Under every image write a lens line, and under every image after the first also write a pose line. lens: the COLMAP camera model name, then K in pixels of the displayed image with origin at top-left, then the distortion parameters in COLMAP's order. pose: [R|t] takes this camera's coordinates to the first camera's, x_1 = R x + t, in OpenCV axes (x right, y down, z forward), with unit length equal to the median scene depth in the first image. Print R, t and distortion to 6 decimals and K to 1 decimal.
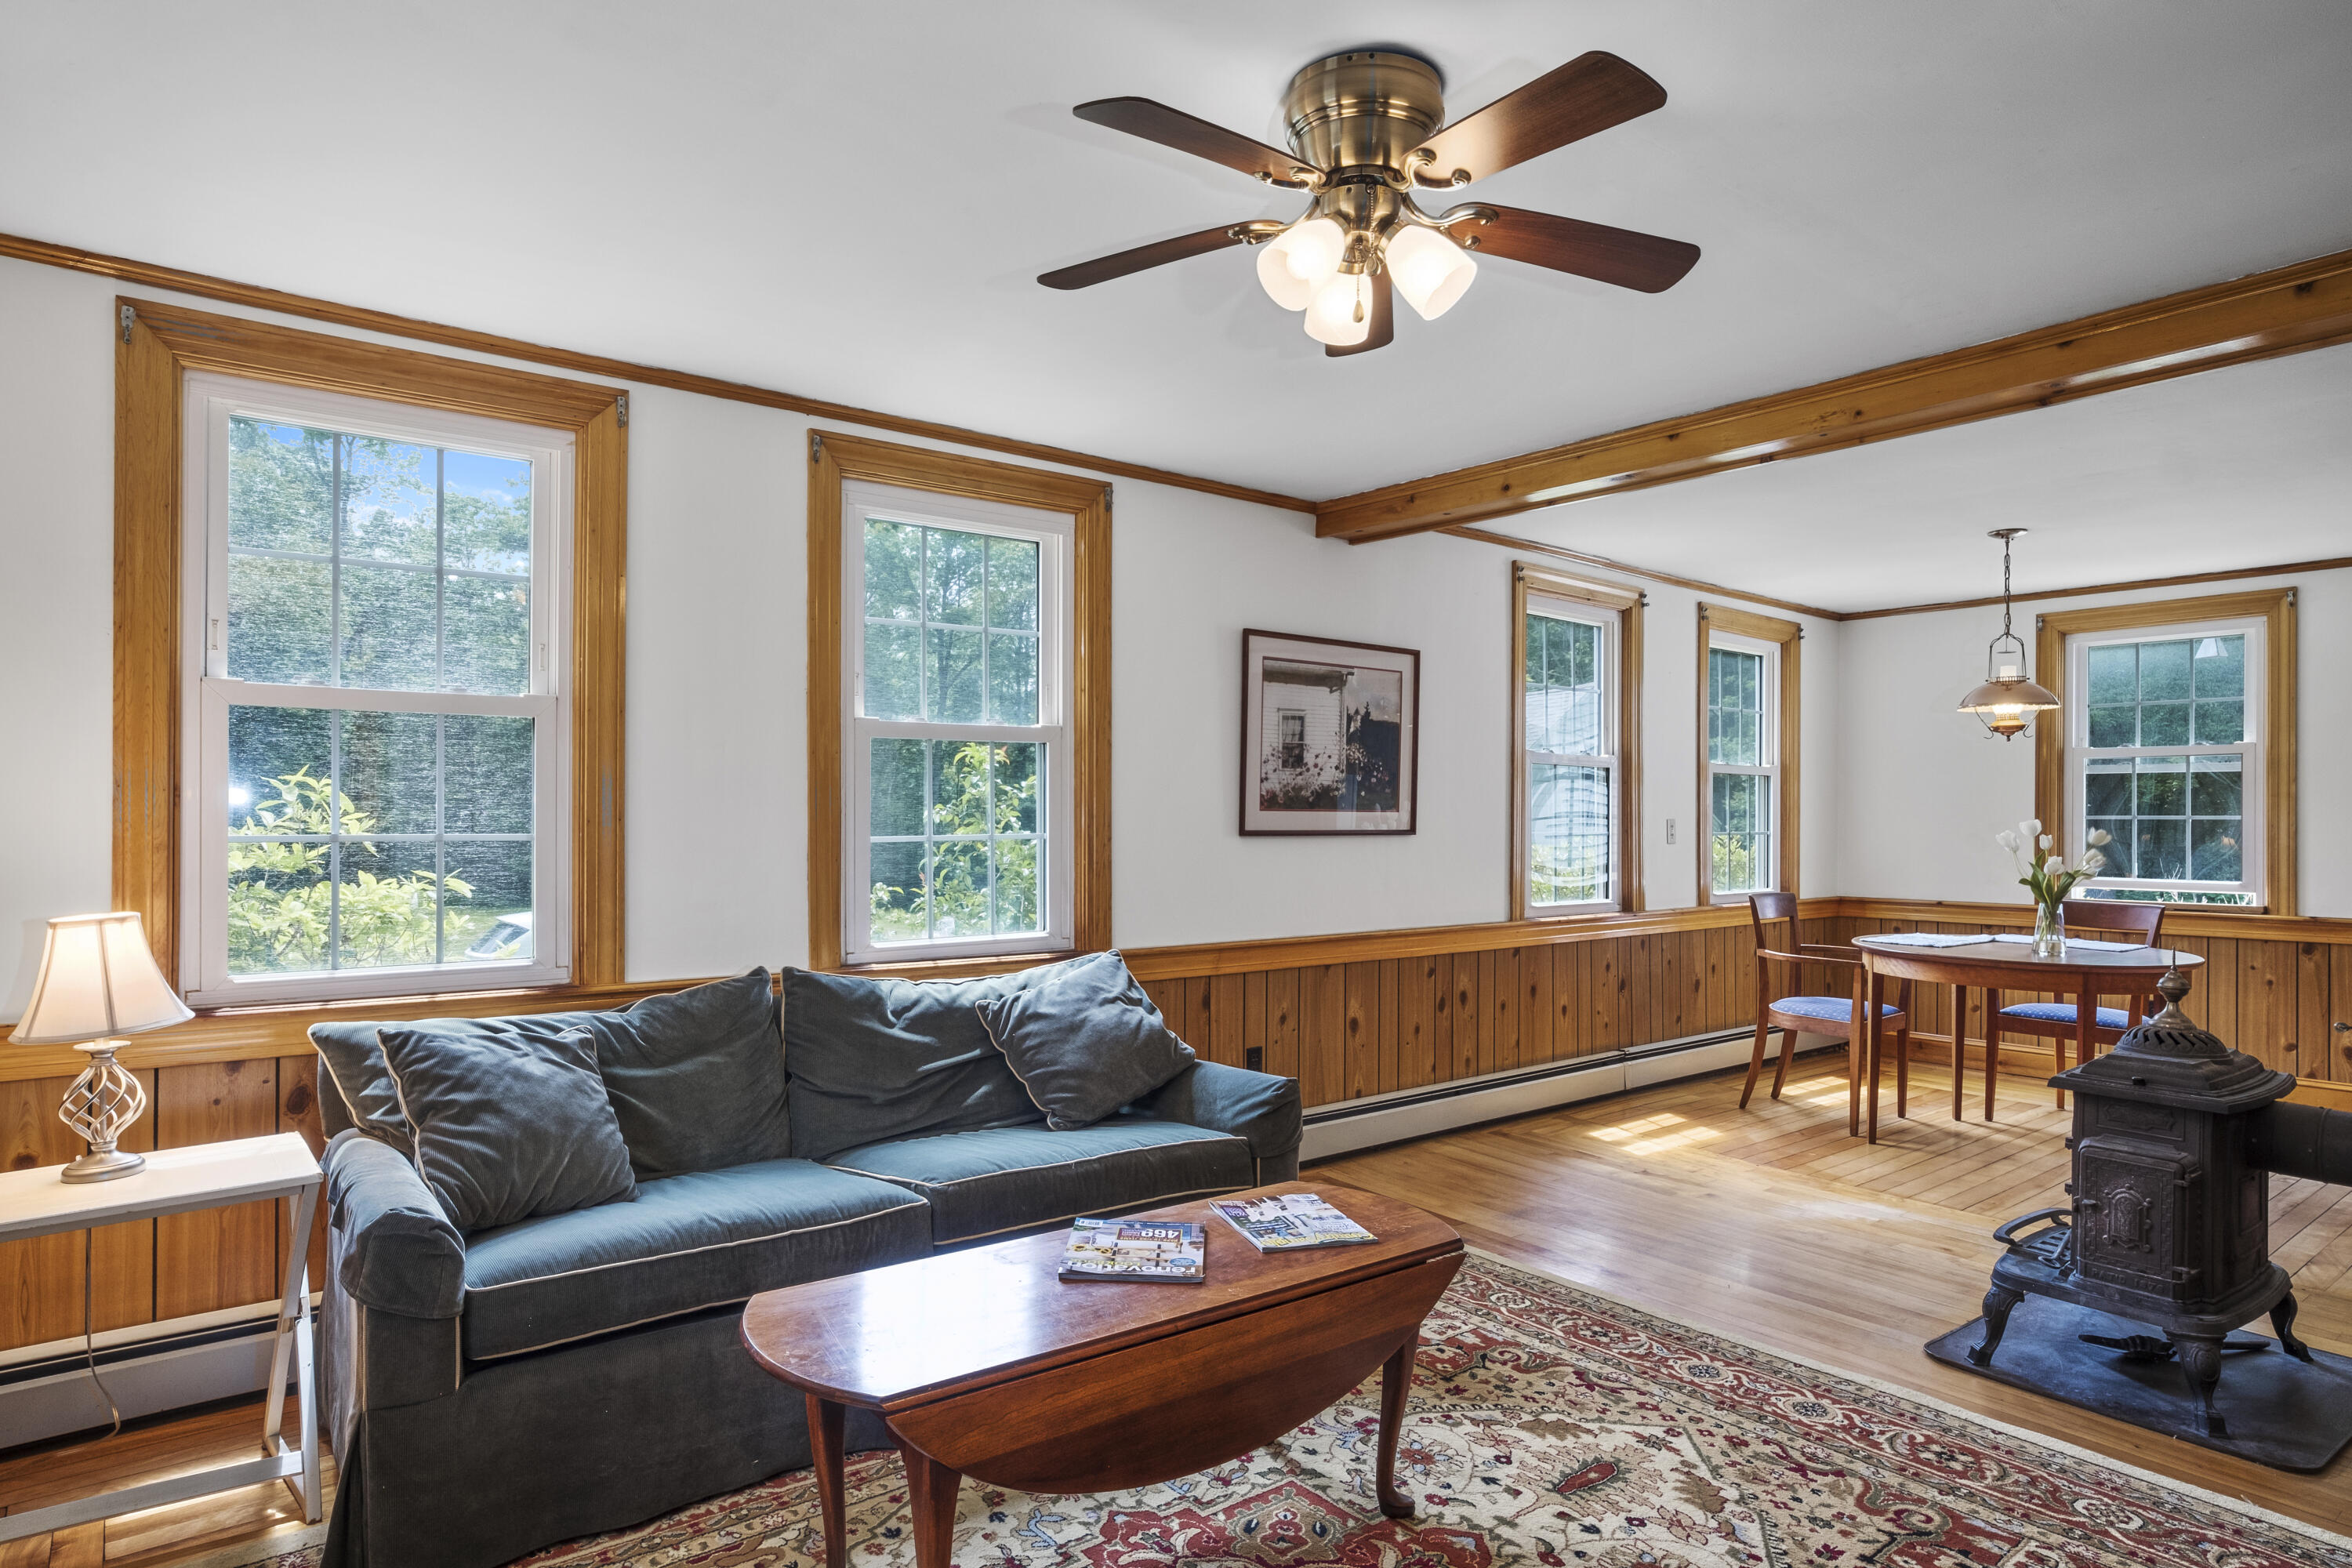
lens RADIAL K [[1351.9, 0, 1150.6], [0, 1351.9, 818.0], [0, 0, 1]] dist [-0.020168, 0.011233]
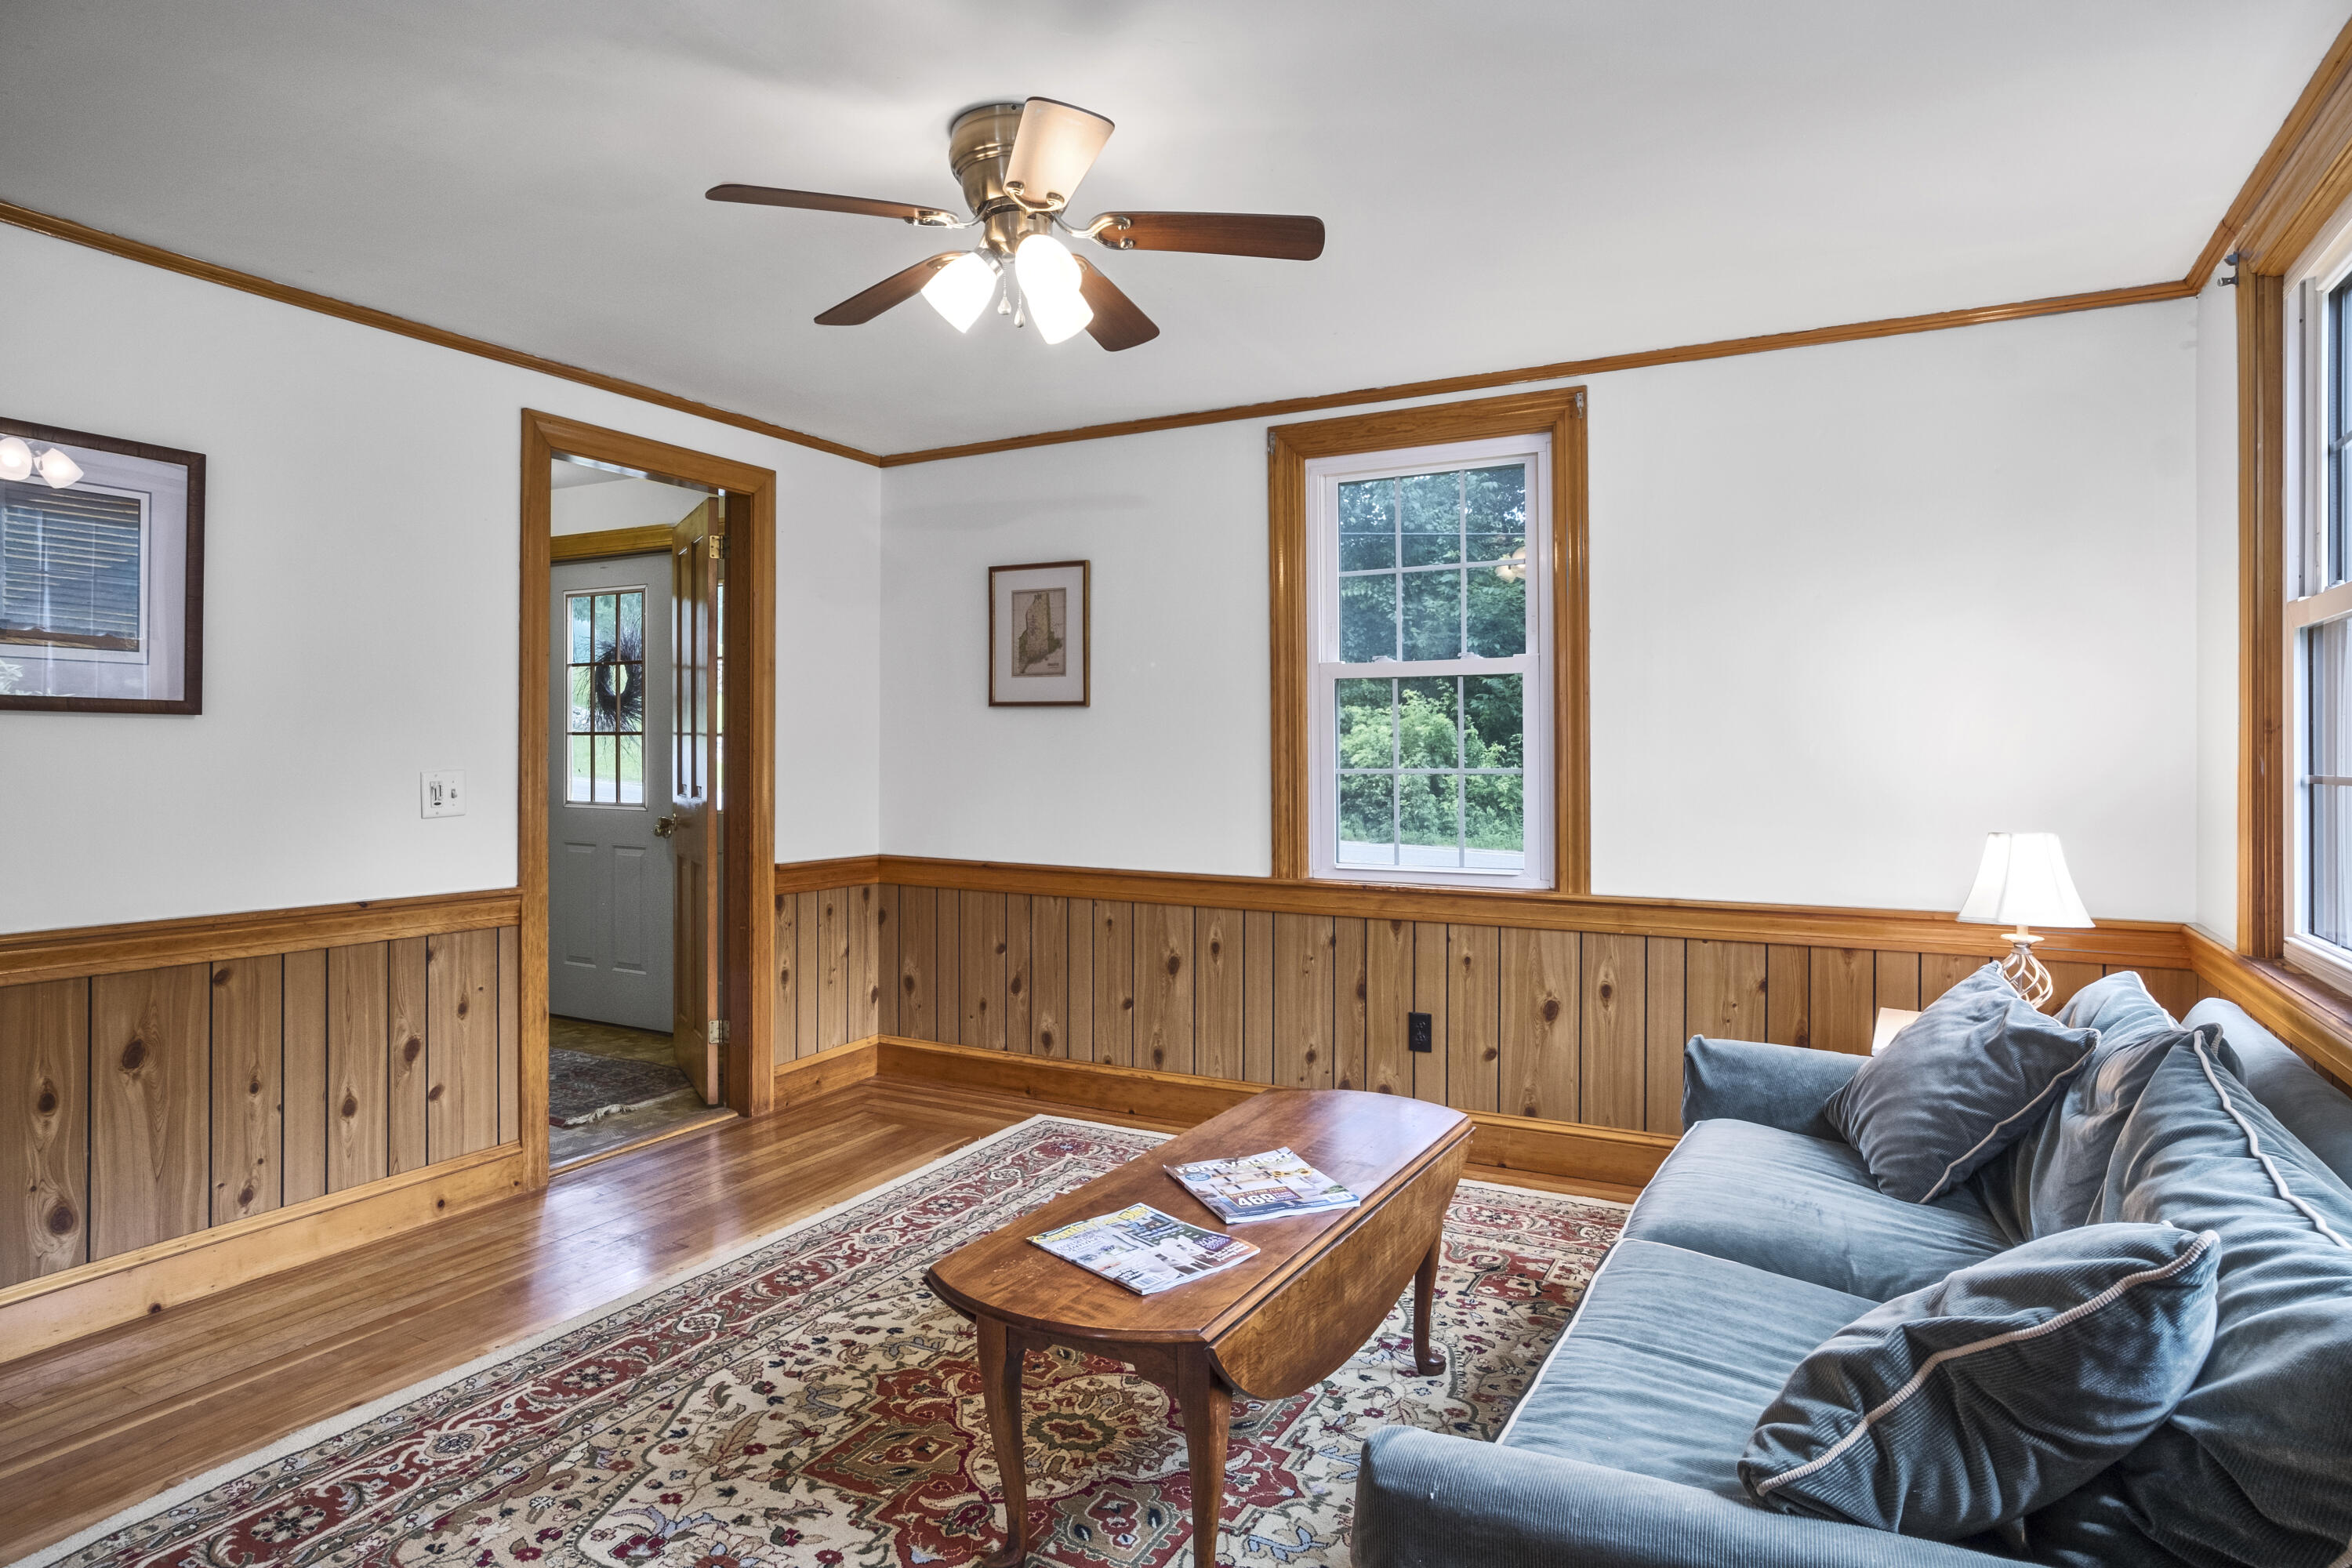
lens RADIAL K [[1351.9, 0, 1177.5], [0, 1351.9, 763.7], [0, 0, 1]] dist [-0.020168, 0.011233]
pose [[-0.918750, -0.003056, -0.394829, 0.379621], [-0.007242, 0.999932, 0.009112, 0.004549], [0.394774, 0.011231, -0.918710, 1.651538]]
